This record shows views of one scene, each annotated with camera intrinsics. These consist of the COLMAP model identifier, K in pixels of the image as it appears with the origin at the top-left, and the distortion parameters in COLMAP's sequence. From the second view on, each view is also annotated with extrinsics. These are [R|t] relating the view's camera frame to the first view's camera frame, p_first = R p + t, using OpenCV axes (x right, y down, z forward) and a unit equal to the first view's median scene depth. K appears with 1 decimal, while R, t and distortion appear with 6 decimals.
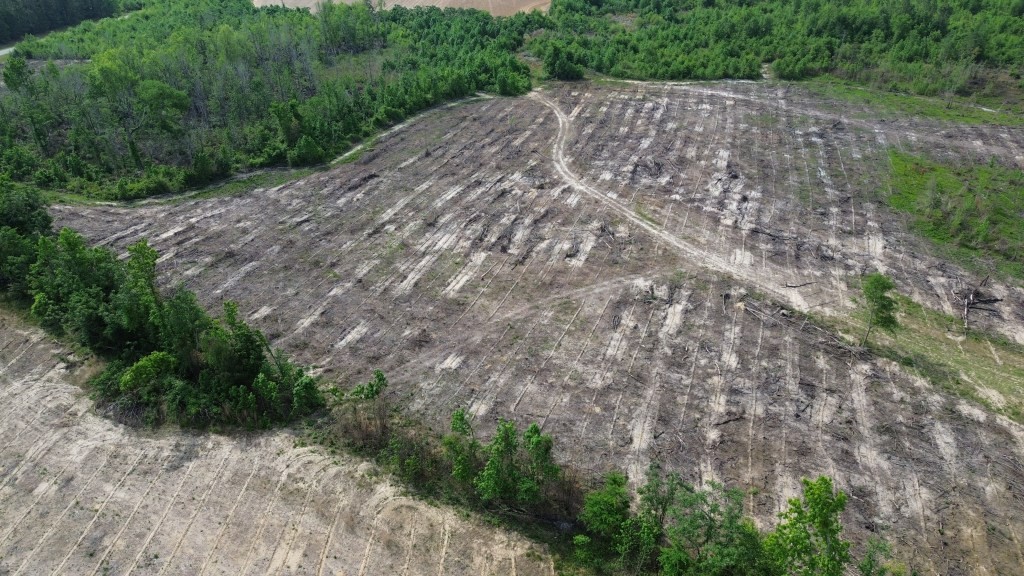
lens RADIAL K [[724.3, 0, 516.7], [0, 724.3, 289.8], [0, 0, 1]] dist [0.069772, -0.062185]
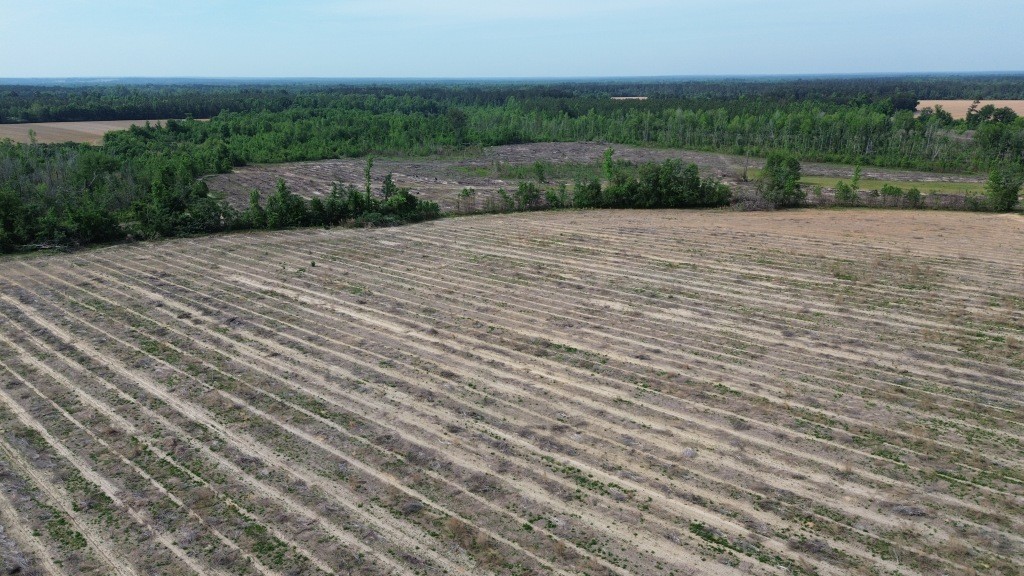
lens RADIAL K [[724.3, 0, 515.8], [0, 724.3, 289.6], [0, 0, 1]] dist [0.069772, -0.062185]
pose [[0.626051, -0.211564, 0.750534, -1.383797], [0.374565, 0.925770, -0.051479, 0.423958], [-0.683931, 0.313352, 0.658824, -0.524136]]
